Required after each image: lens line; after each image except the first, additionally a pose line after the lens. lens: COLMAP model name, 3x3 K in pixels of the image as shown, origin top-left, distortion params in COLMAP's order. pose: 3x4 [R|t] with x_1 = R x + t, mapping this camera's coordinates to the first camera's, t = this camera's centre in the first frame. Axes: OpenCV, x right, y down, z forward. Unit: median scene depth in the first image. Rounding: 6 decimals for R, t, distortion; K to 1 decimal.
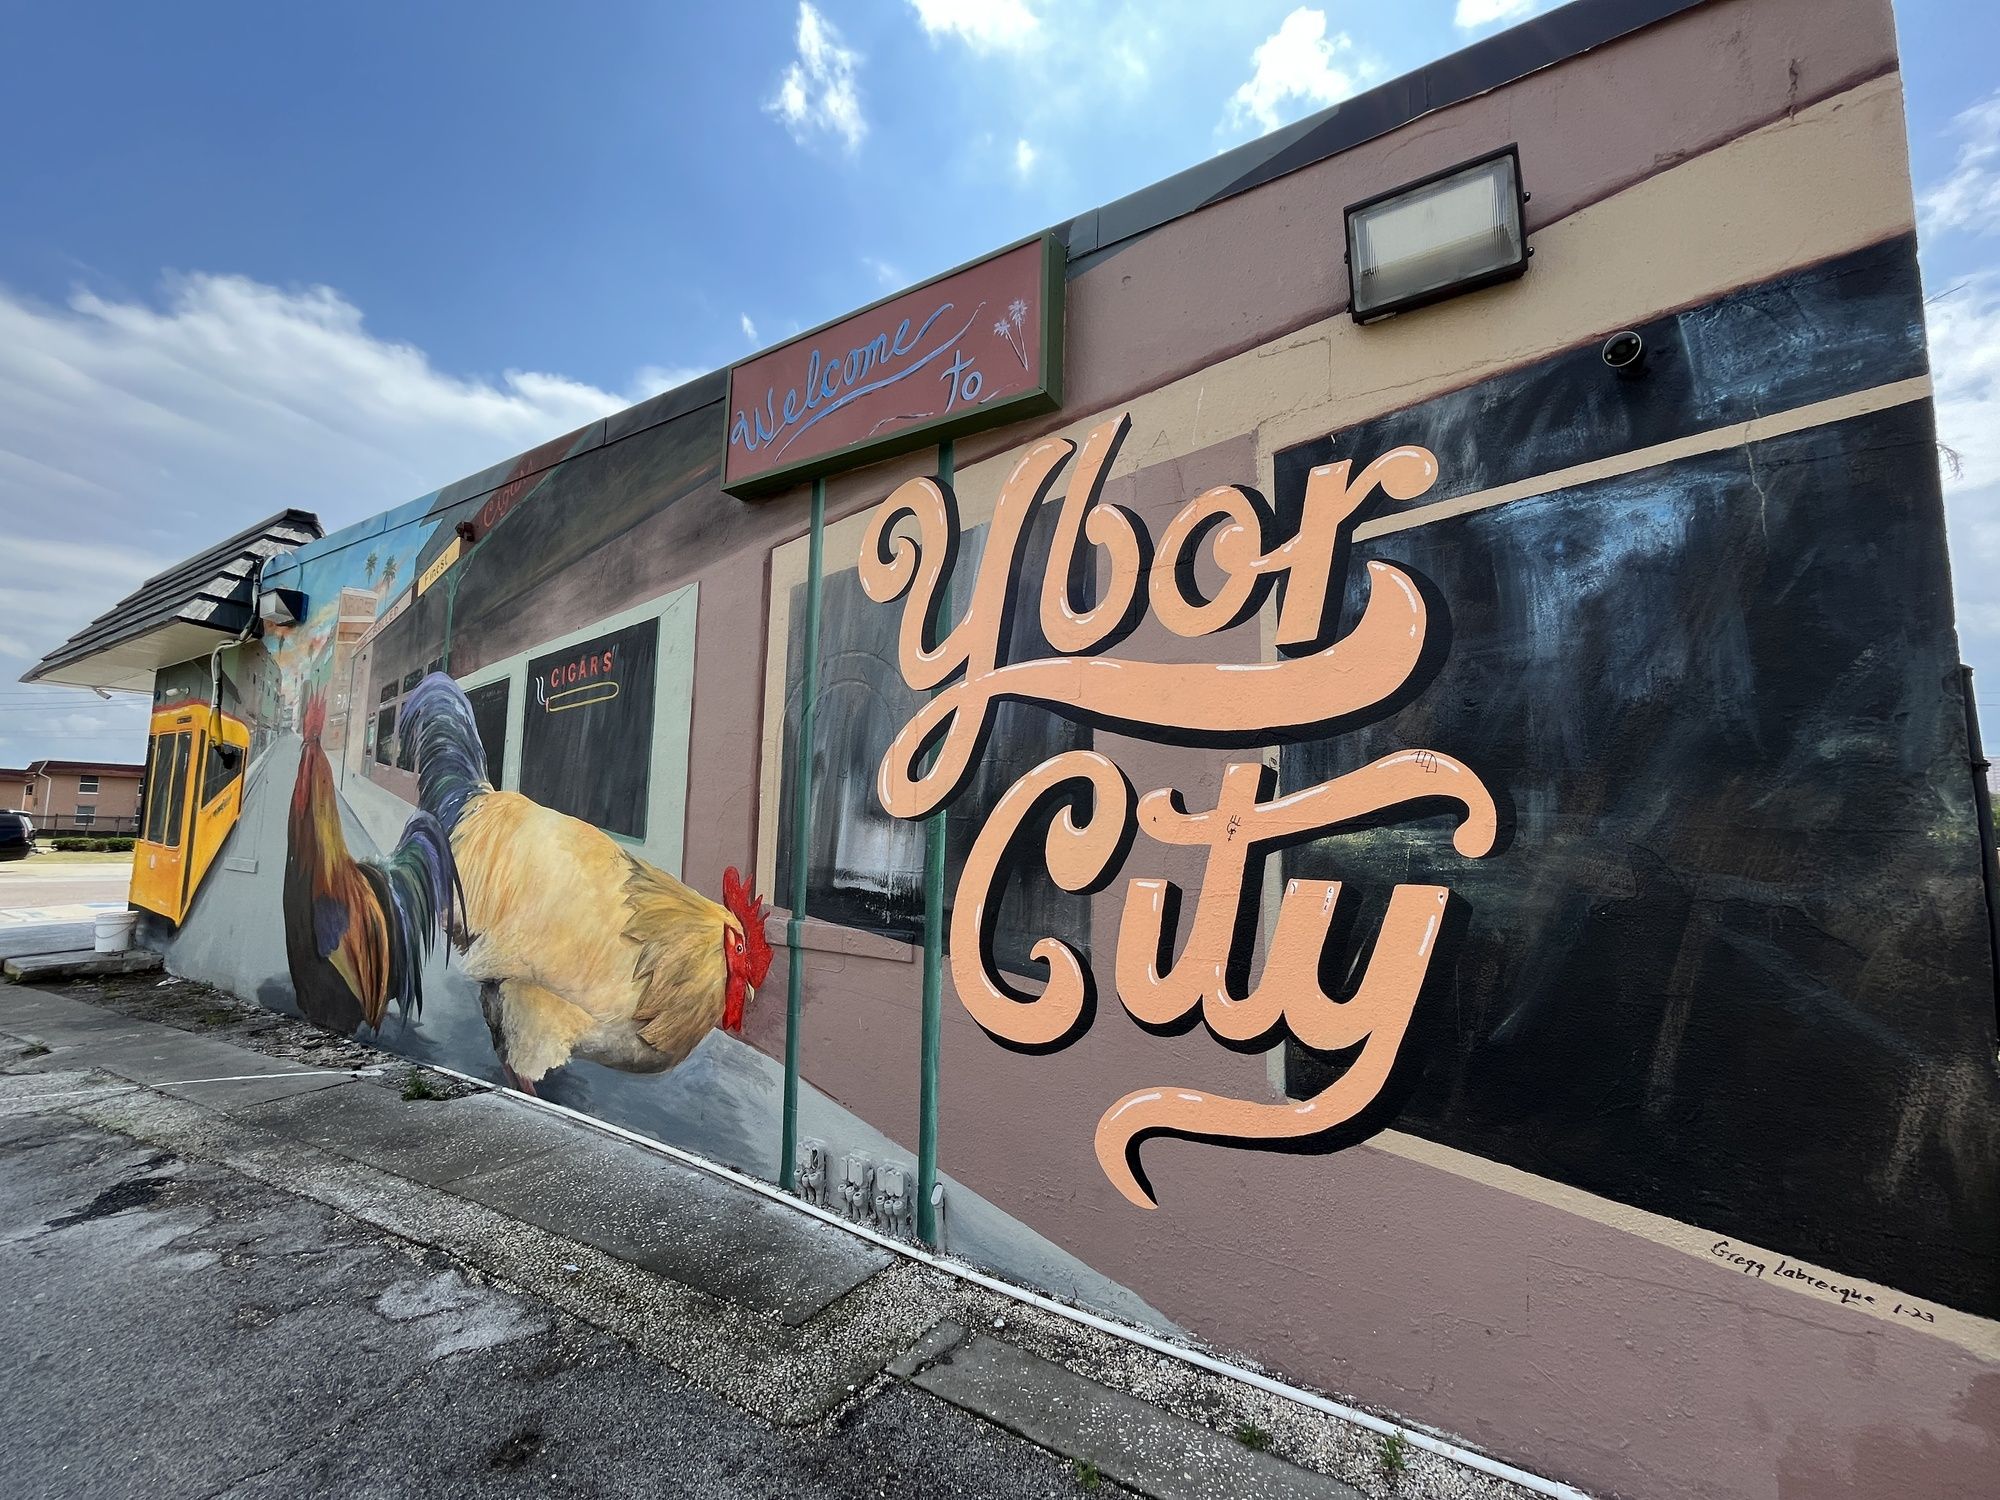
lens RADIAL K [[814.9, 0, 1002.6], [0, 814.9, 732.8], [0, 0, 1]] dist [-0.001022, 0.000253]
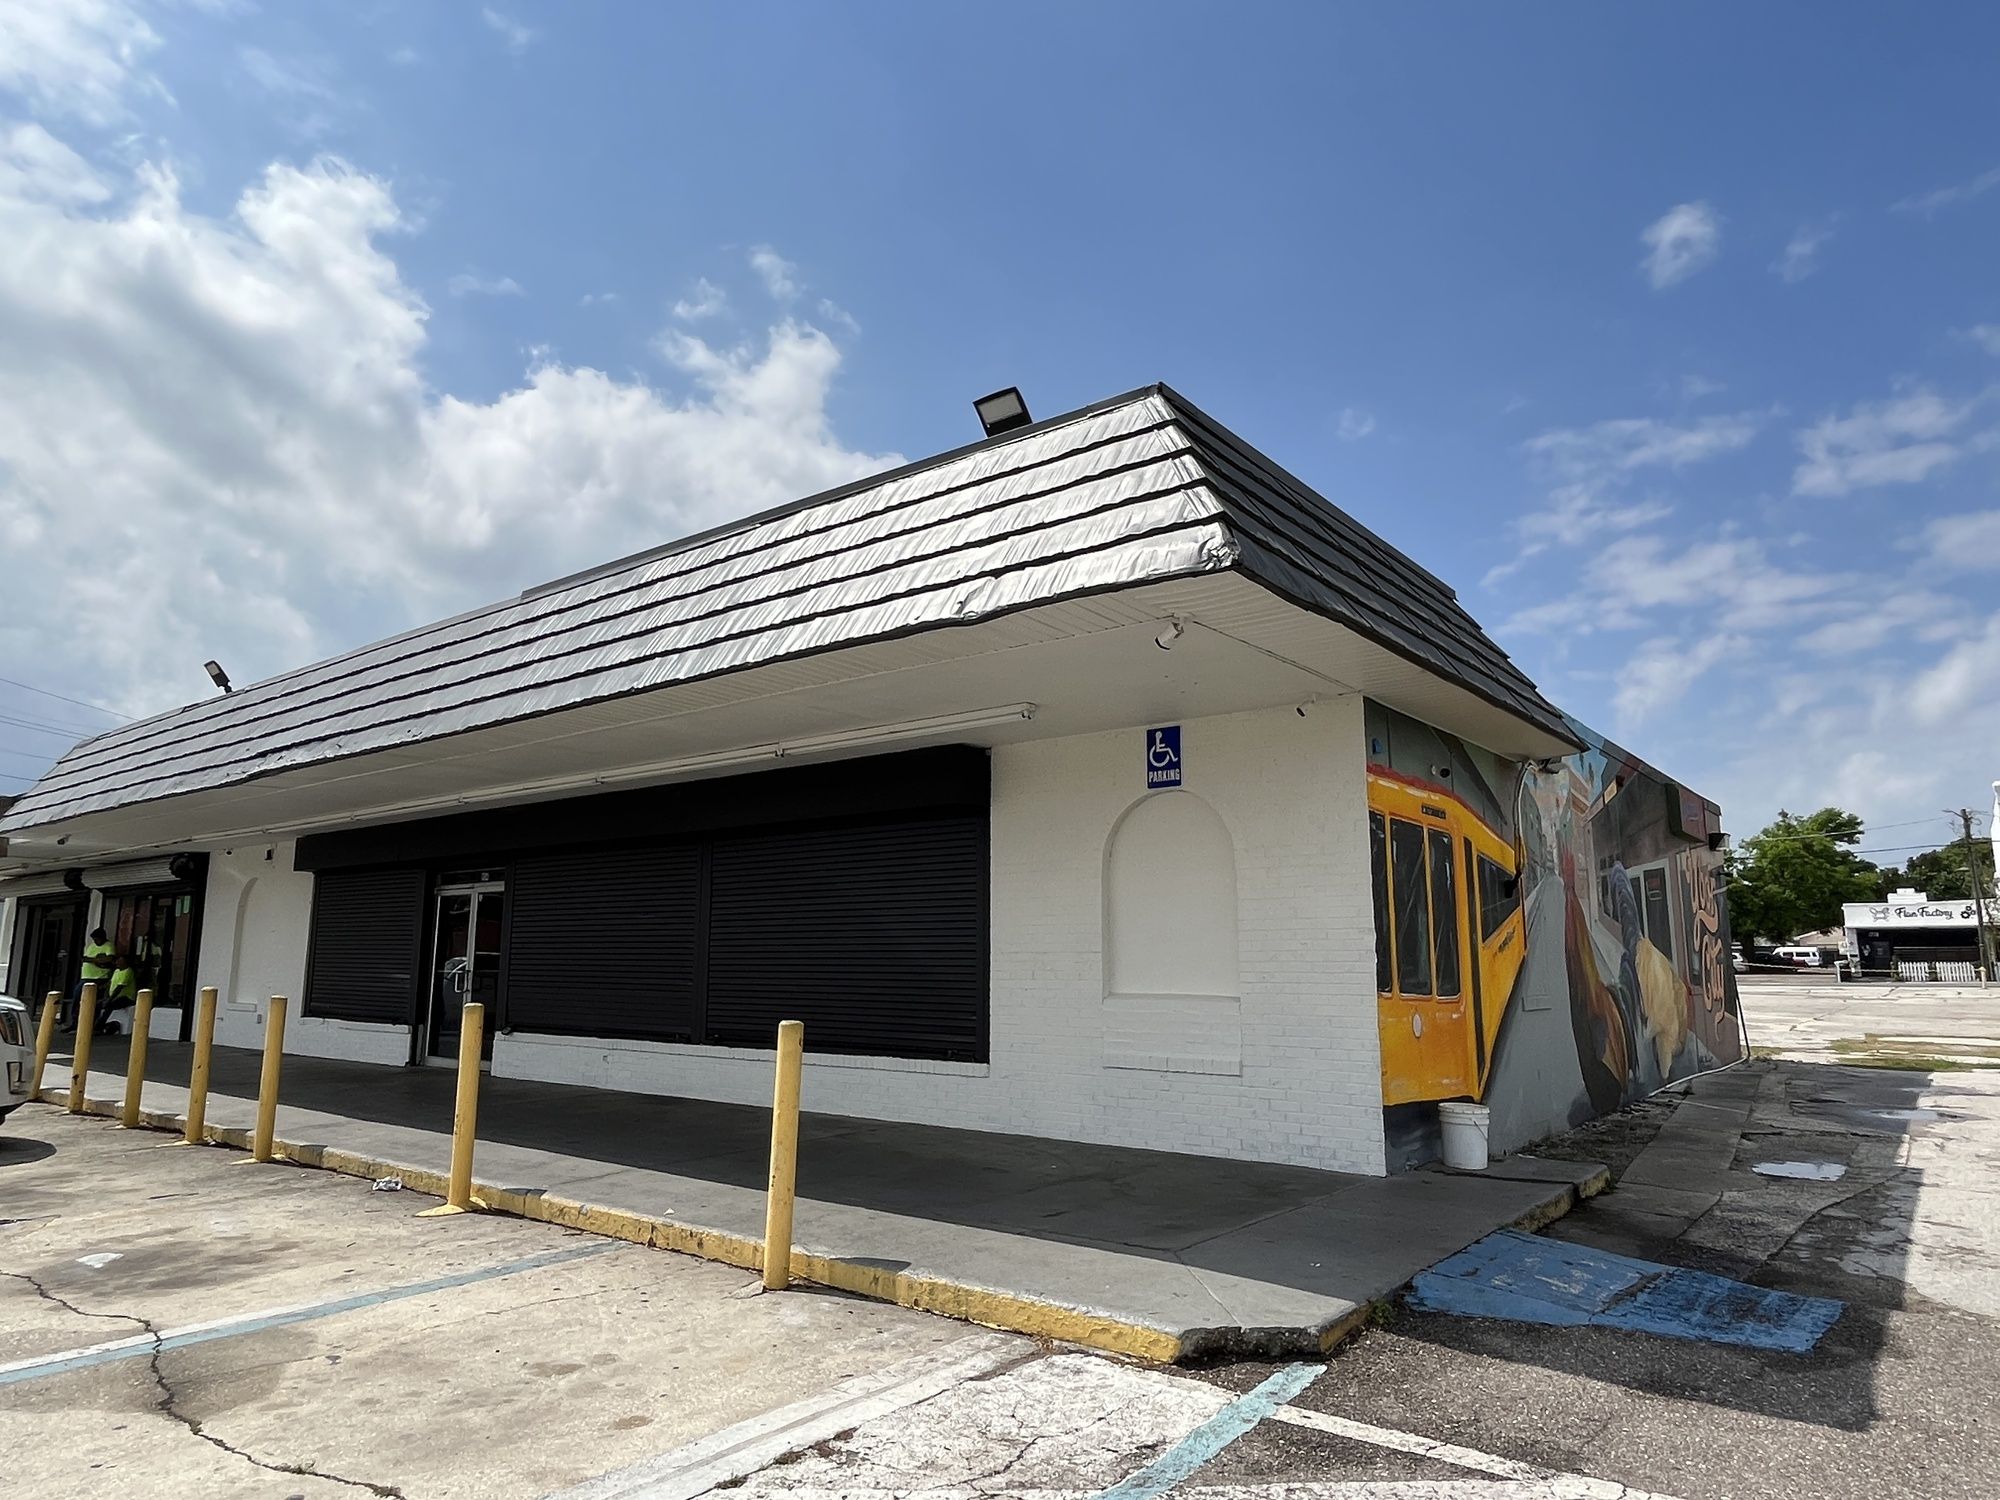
lens RADIAL K [[1224.2, 0, 1001.7], [0, 1224.2, 756.7], [0, 0, 1]] dist [-0.001438, -0.000226]
pose [[0.098812, 0.155939, 0.982812, -2.767022], [-0.101949, 0.984035, -0.145883, 0.170339], [-0.989870, -0.085782, 0.113132, 1.676134]]
